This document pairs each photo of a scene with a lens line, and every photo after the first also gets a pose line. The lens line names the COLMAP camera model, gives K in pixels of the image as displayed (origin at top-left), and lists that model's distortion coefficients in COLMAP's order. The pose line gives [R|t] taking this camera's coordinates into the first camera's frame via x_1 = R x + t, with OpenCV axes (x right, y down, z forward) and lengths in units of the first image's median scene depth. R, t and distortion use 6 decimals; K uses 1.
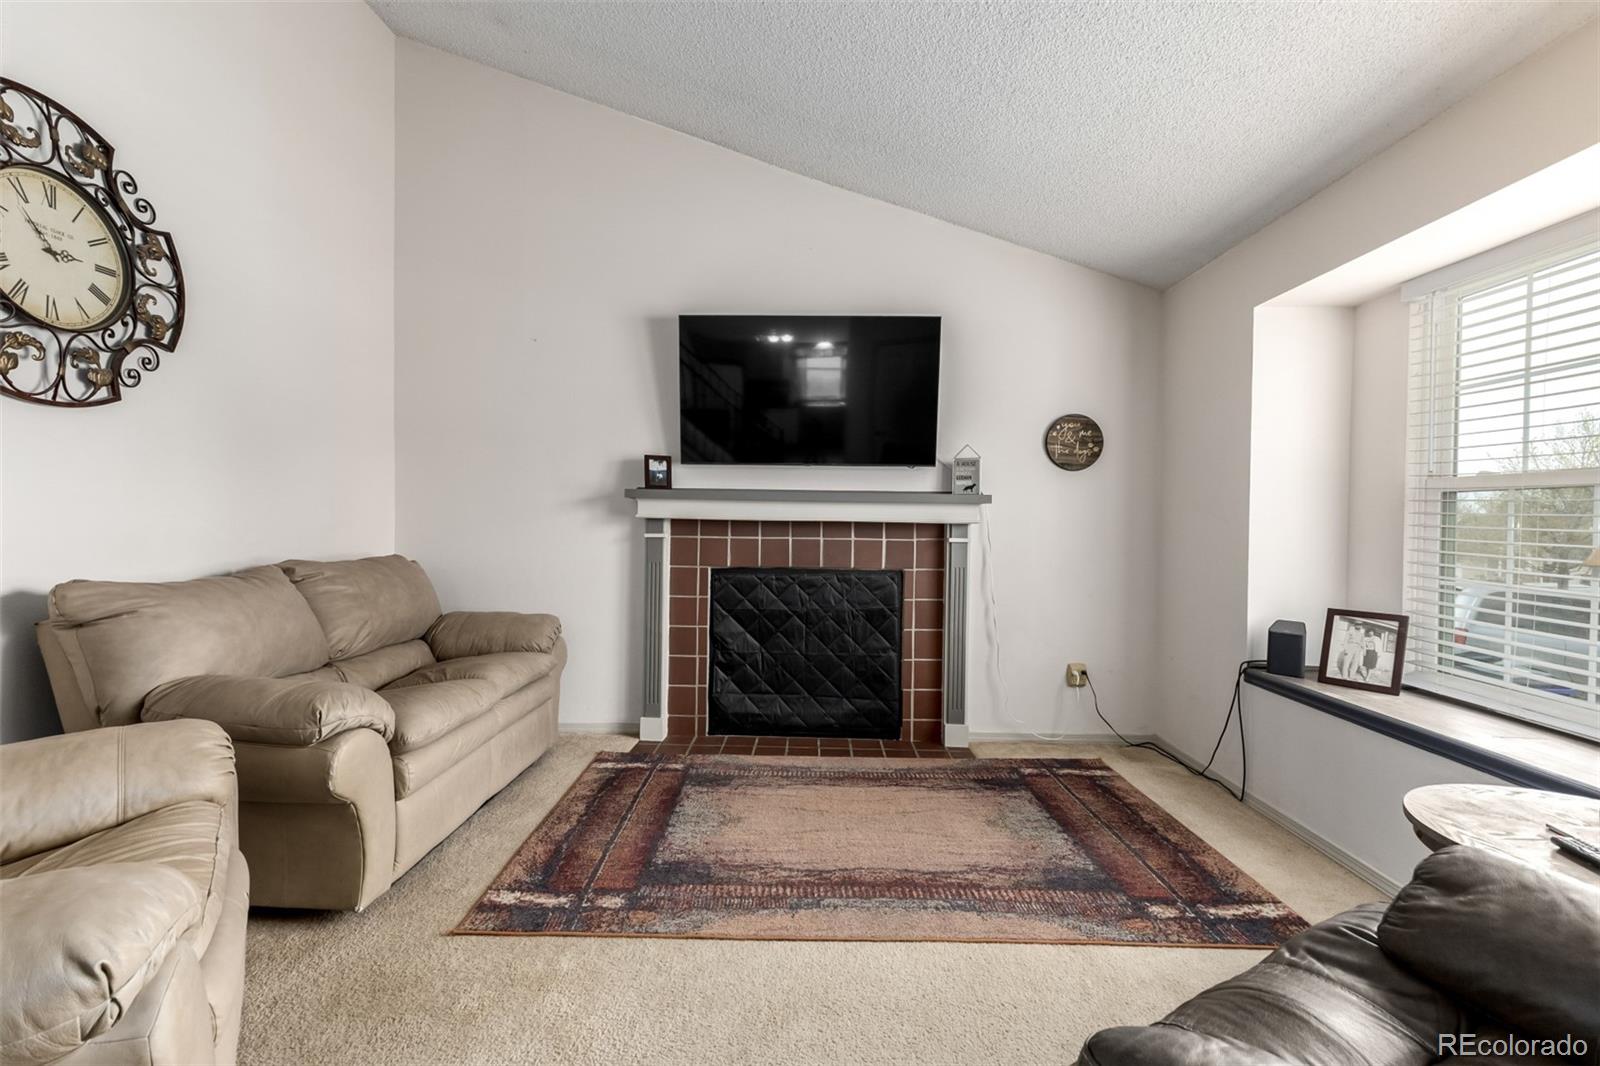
lens RADIAL K [[689.5, 0, 779.5], [0, 689.5, 532.2], [0, 0, 1]] dist [0.010116, -0.007844]
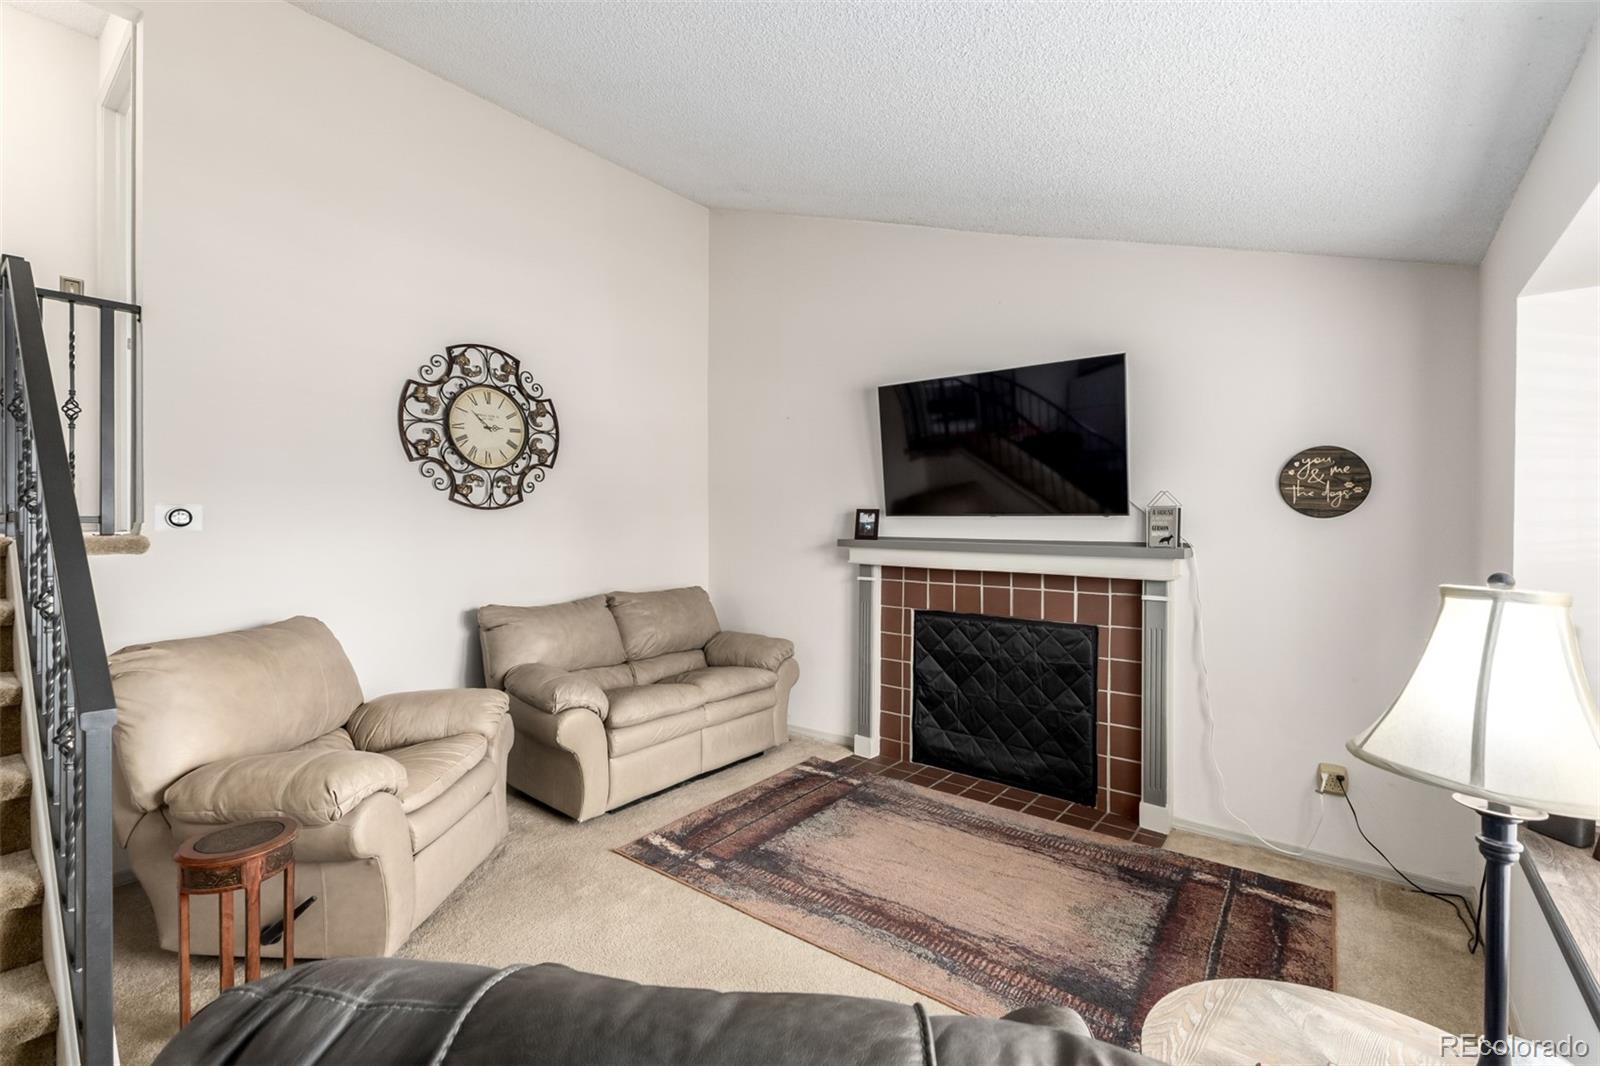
lens RADIAL K [[698.1, 0, 796.7], [0, 698.1, 525.4], [0, 0, 1]] dist [0.012315, -0.002878]
pose [[0.796976, -0.005320, -0.603988, 0.513161], [-0.003317, 0.999908, -0.013184, -0.080751], [0.604002, 0.012511, 0.796885, -0.002541]]
